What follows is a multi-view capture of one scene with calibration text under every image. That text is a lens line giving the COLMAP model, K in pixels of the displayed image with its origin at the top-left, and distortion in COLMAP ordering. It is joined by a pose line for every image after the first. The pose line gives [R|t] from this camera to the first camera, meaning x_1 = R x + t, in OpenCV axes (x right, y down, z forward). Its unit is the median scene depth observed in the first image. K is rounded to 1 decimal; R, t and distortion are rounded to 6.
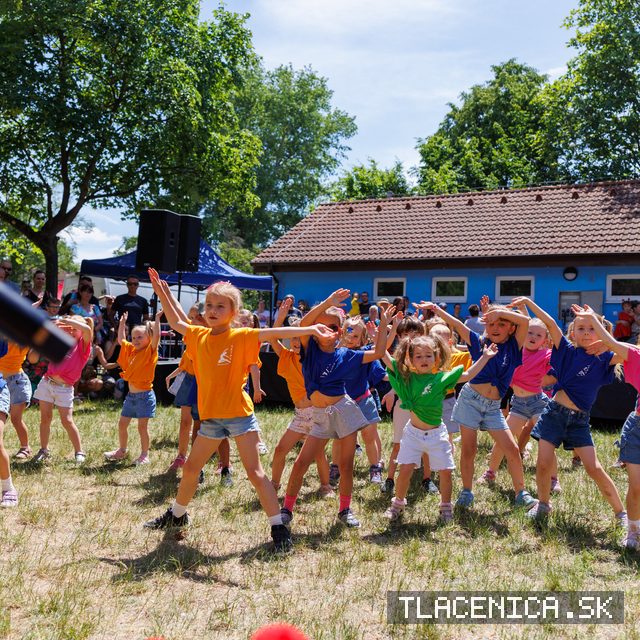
lens RADIAL K [[732.8, 0, 323.6], [0, 732.8, 322.4], [0, 0, 1]] dist [0.011597, -0.011267]
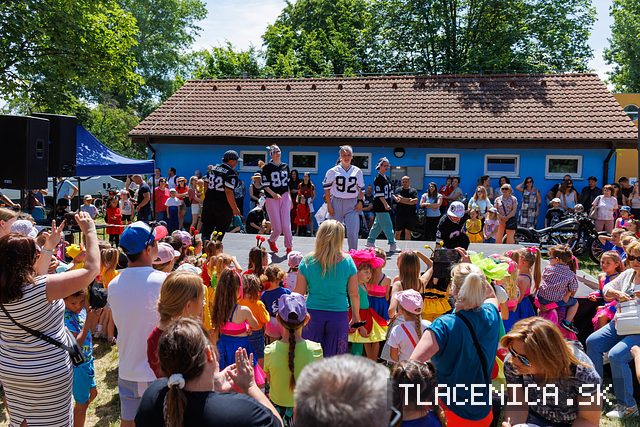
lens RADIAL K [[488.9, 0, 319.3], [0, 488.9, 209.6], [0, 0, 1]] dist [0.033341, -0.044667]
pose [[0.962069, -0.031645, 0.270965, -0.027665], [-0.001167, 0.992763, 0.120084, -0.063309], [-0.272804, -0.115845, 0.955070, 0.195561]]
